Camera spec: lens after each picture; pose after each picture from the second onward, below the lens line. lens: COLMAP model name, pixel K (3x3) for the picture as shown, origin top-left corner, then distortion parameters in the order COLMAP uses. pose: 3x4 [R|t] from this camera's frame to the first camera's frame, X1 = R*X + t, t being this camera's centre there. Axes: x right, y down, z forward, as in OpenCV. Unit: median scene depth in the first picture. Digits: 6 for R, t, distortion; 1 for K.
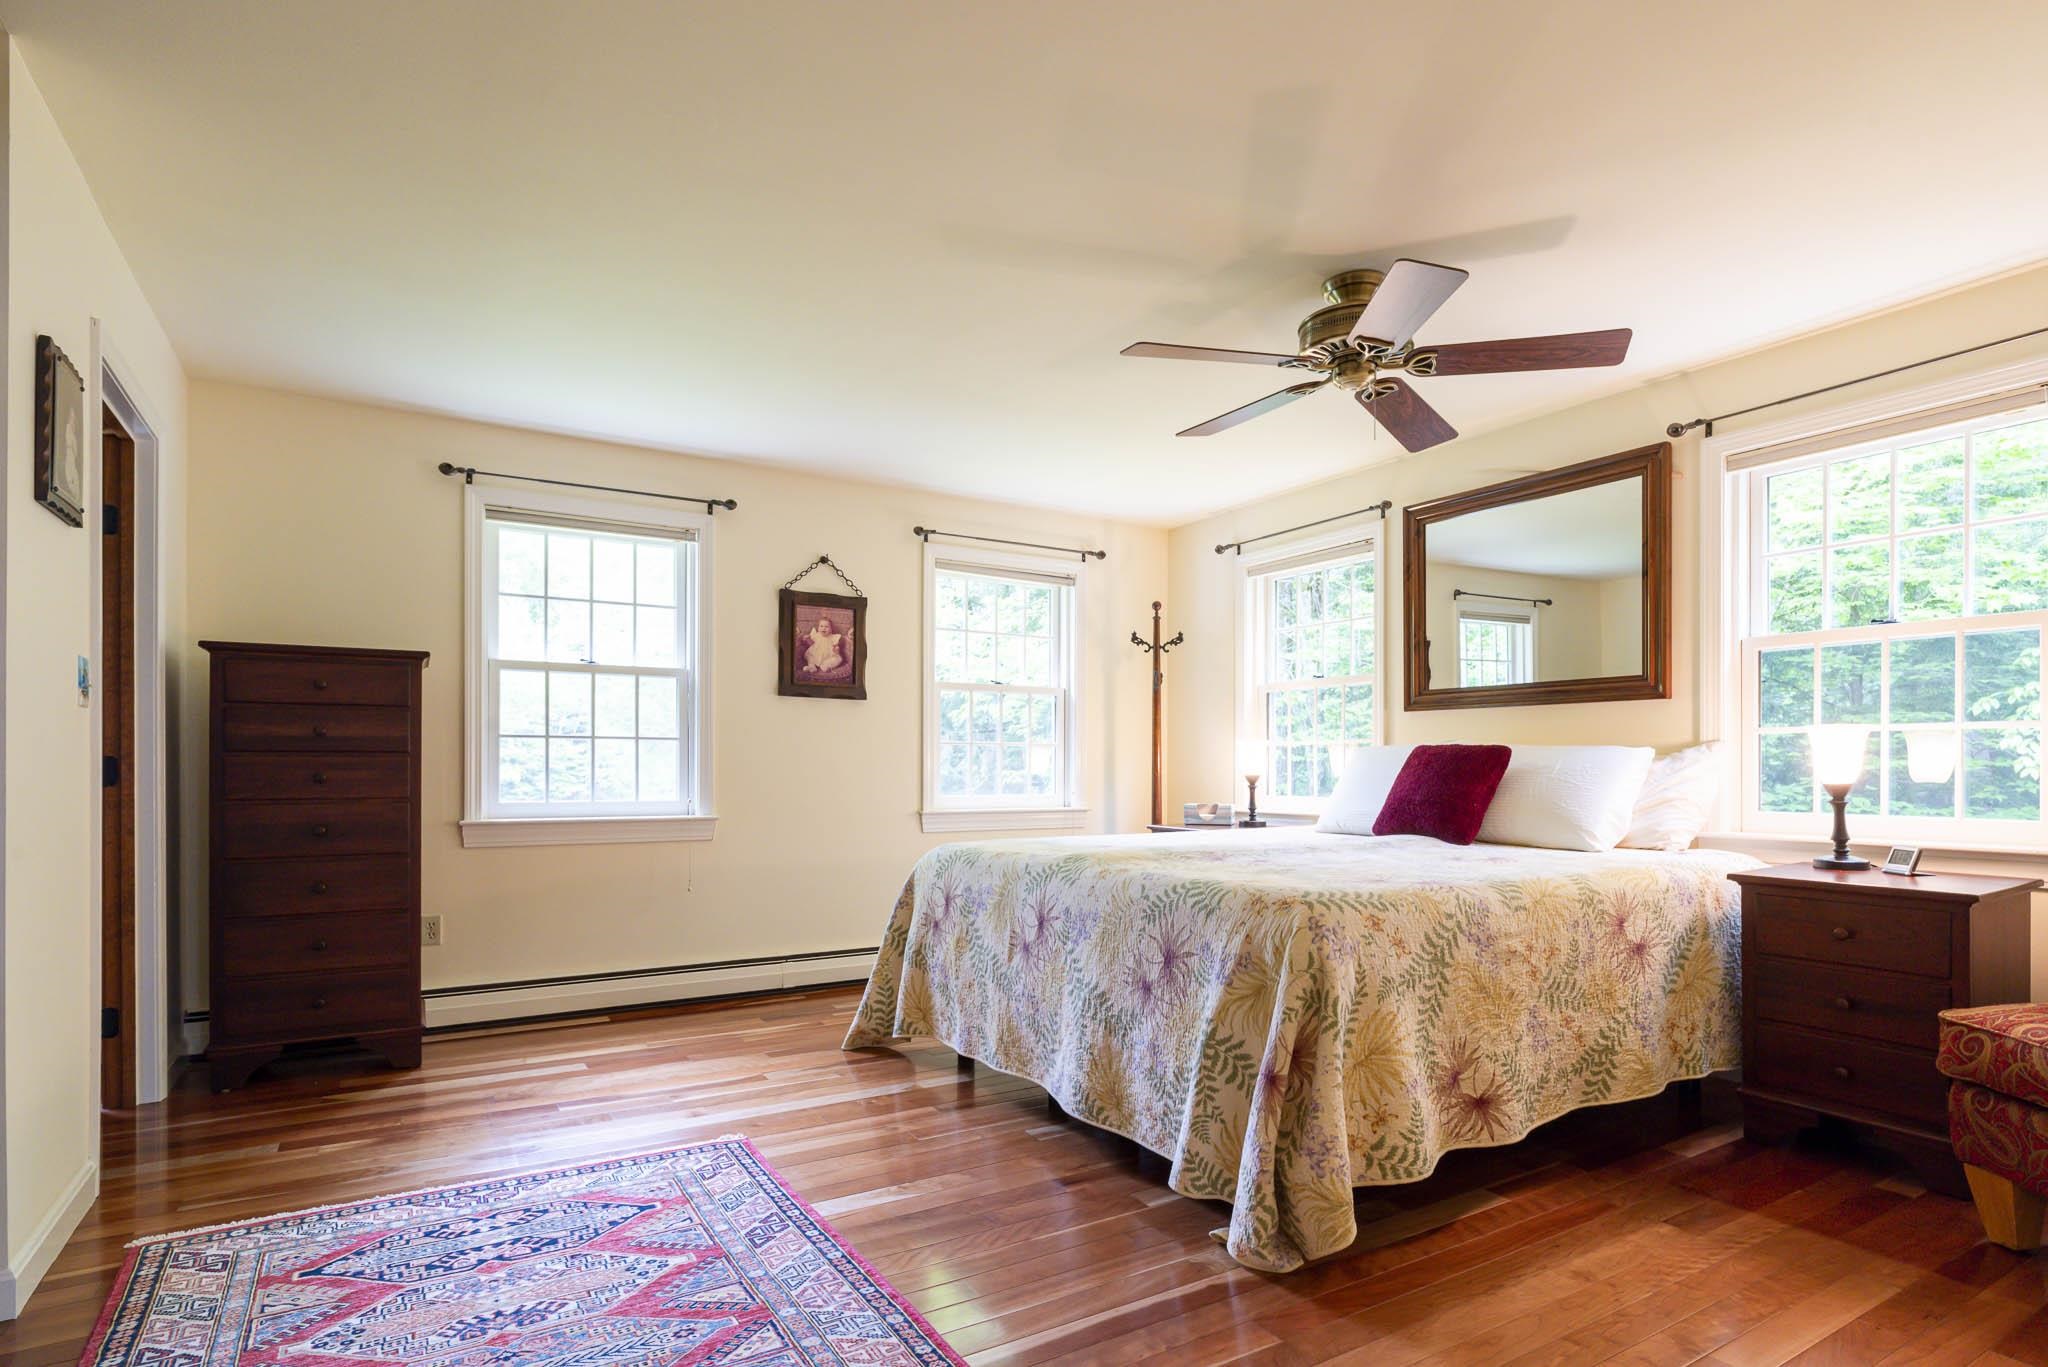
lens RADIAL K [[1032.6, 0, 1023.8], [0, 1032.6, 773.8], [0, 0, 1]] dist [-0.000475, 0.000116]
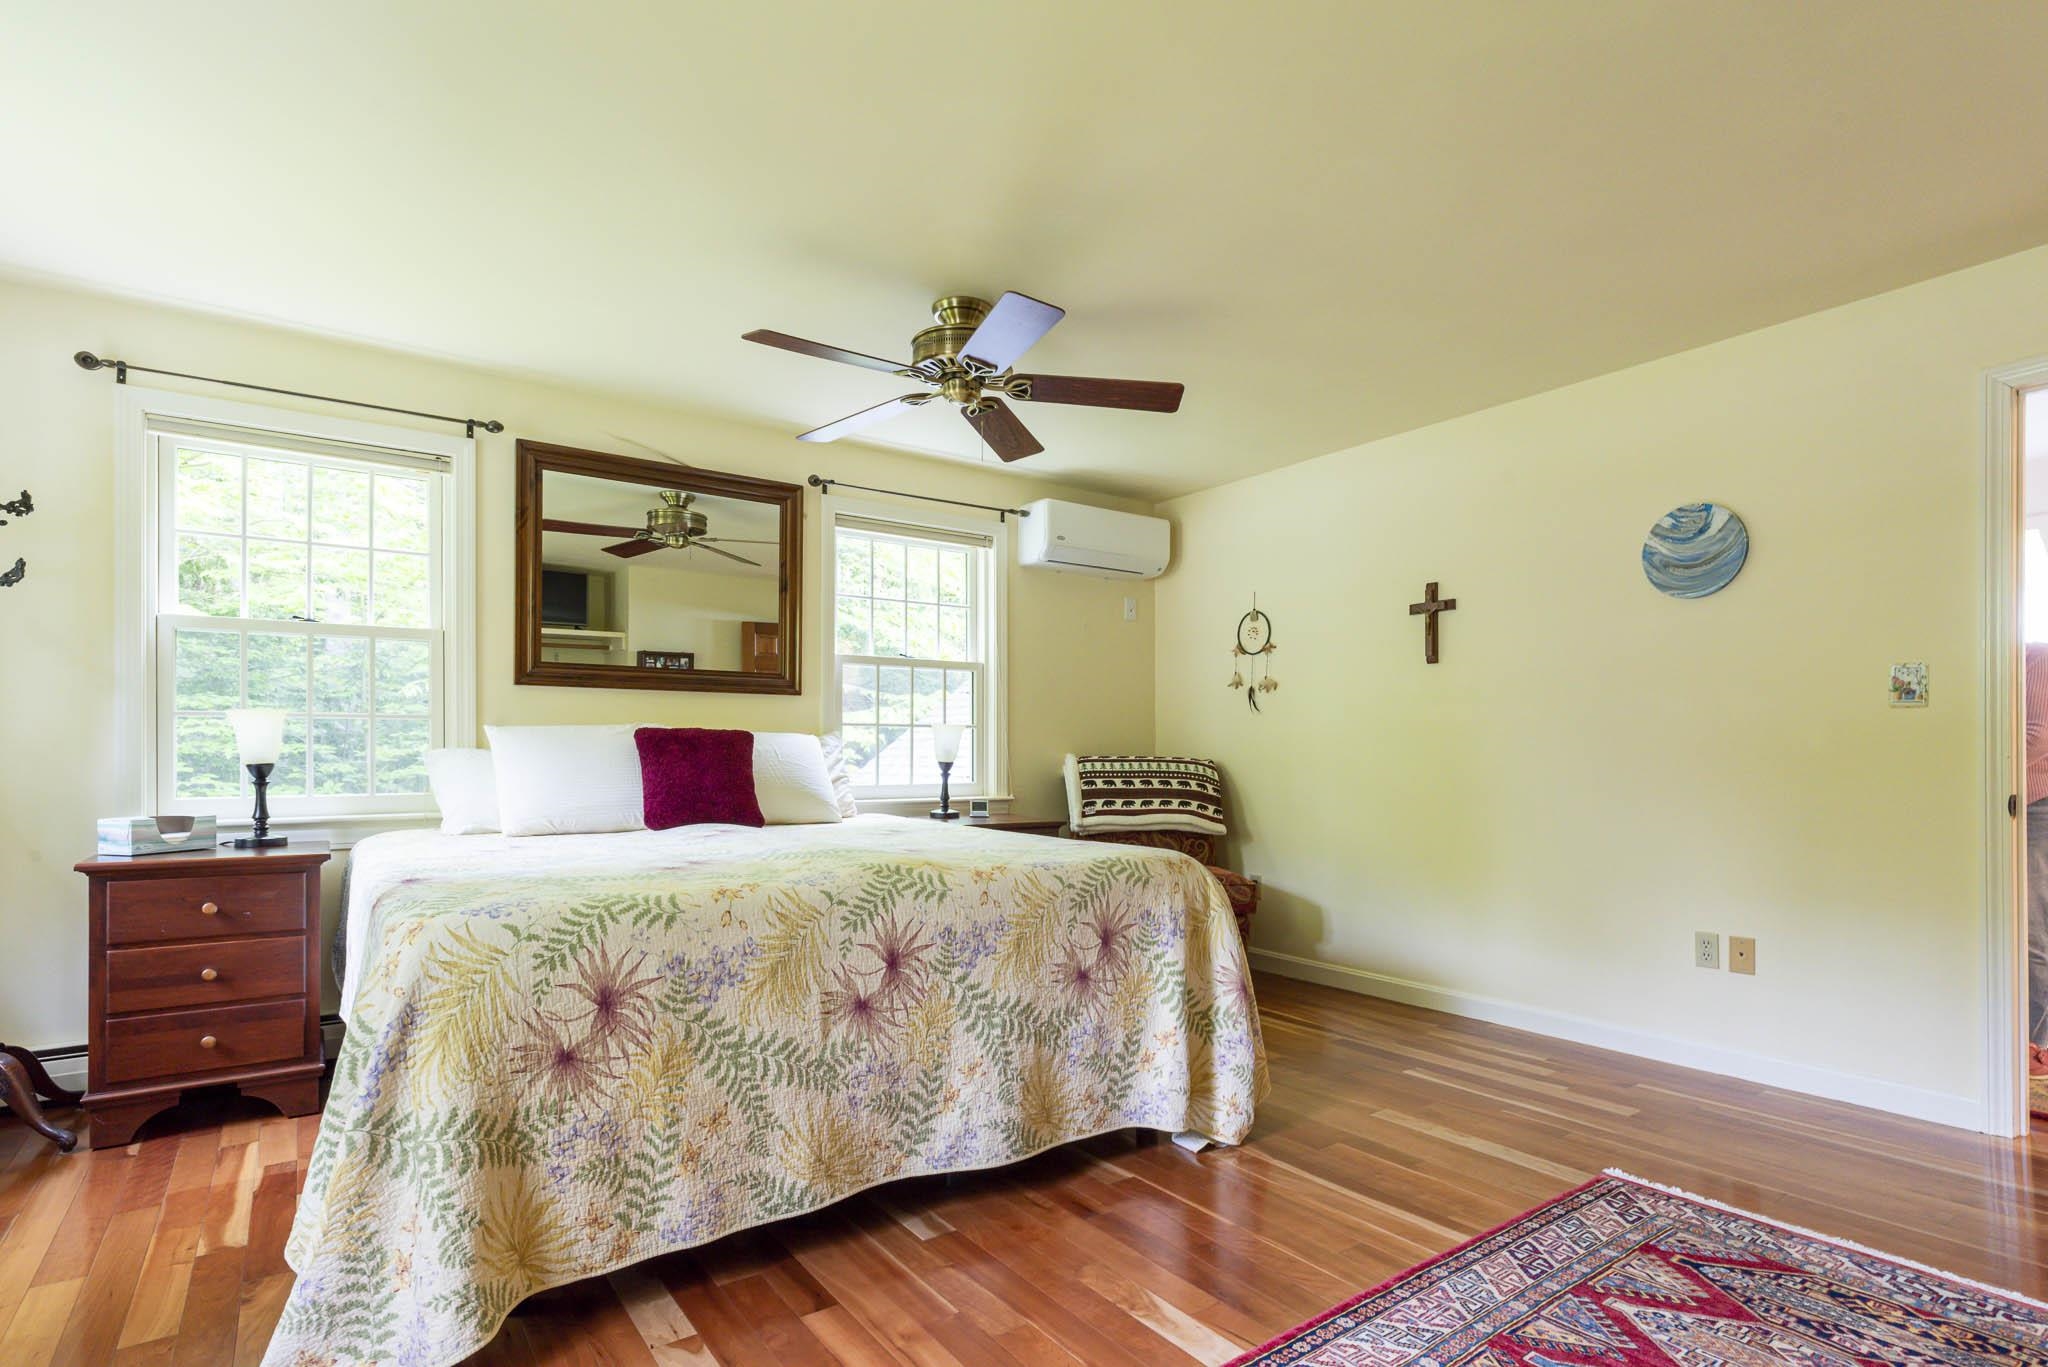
lens RADIAL K [[1026.9, 0, 1025.6], [0, 1026.9, 746.5], [0, 0, 1]] dist [0.000319, 0.000660]
pose [[-0.068091, -0.000653, 0.997679, -0.766410], [0.002309, 0.999997, 0.000812, -0.011615], [-0.997676, 0.002359, -0.068089, 1.005290]]
